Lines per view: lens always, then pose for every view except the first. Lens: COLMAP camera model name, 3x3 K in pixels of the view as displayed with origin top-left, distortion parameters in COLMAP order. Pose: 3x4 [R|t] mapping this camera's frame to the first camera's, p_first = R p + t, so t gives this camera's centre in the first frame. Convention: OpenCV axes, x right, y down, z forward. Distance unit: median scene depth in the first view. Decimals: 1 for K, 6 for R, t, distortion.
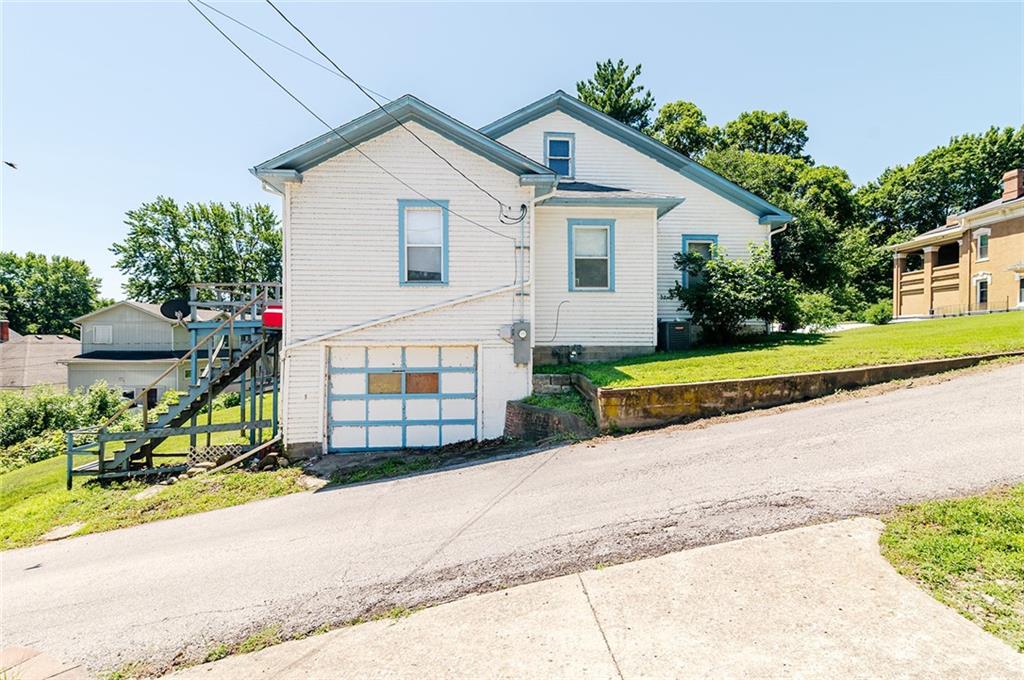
lens RADIAL K [[466.9, 0, 517.6], [0, 466.9, 342.9], [0, 0, 1]] dist [0.014864, 0.000064]
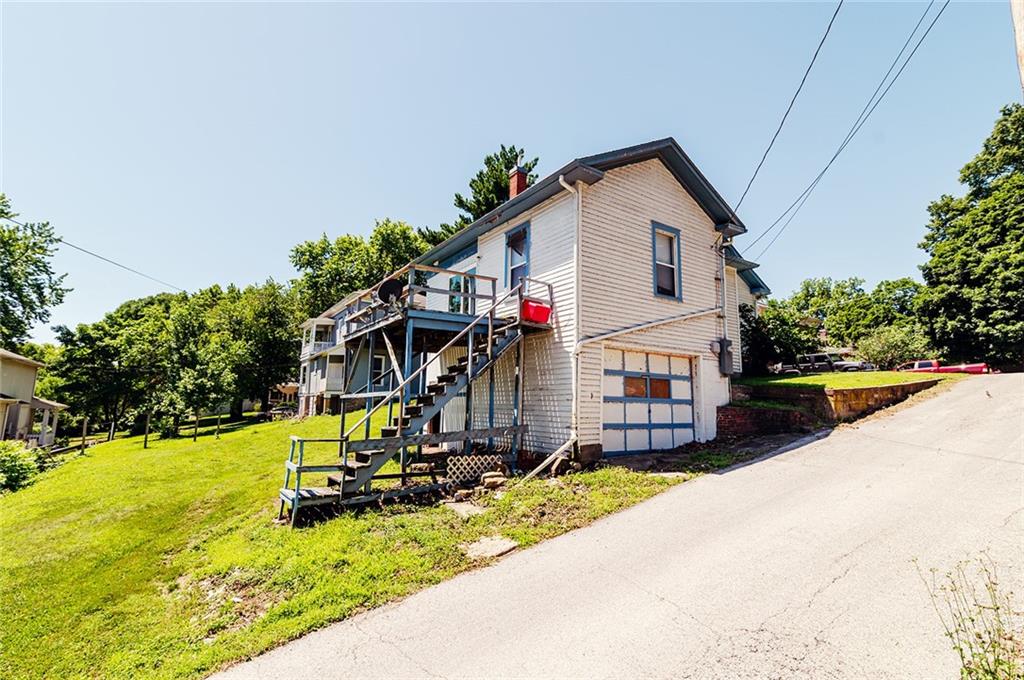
lens RADIAL K [[466.9, 0, 517.0], [0, 466.9, 339.6], [0, 0, 1]] dist [0.014864, 0.000064]
pose [[0.871548, 0.086174, 0.482678, -1.031631], [-0.011346, 0.987715, -0.155852, 0.148643], [-0.490179, 0.130356, 0.861819, 0.227452]]
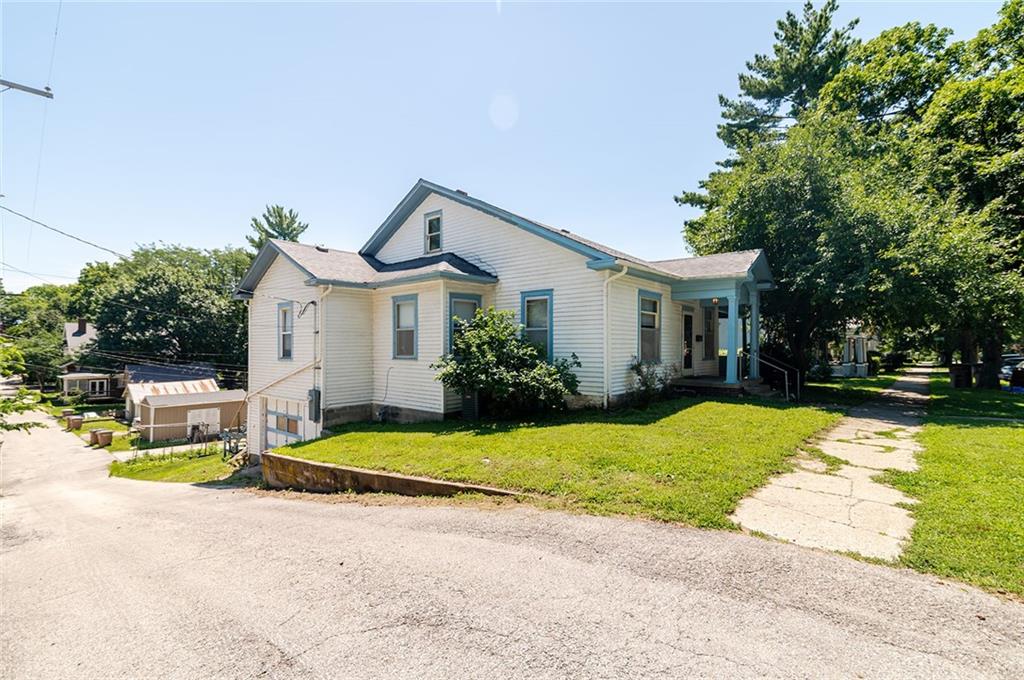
lens RADIAL K [[466.9, 0, 512.3], [0, 466.9, 340.1], [0, 0, 1]] dist [0.014864, 0.000064]
pose [[0.710117, -0.009264, -0.704022, 1.325161], [-0.002973, 0.999865, -0.016155, -0.162745], [0.704077, 0.013565, 0.709994, 0.447326]]
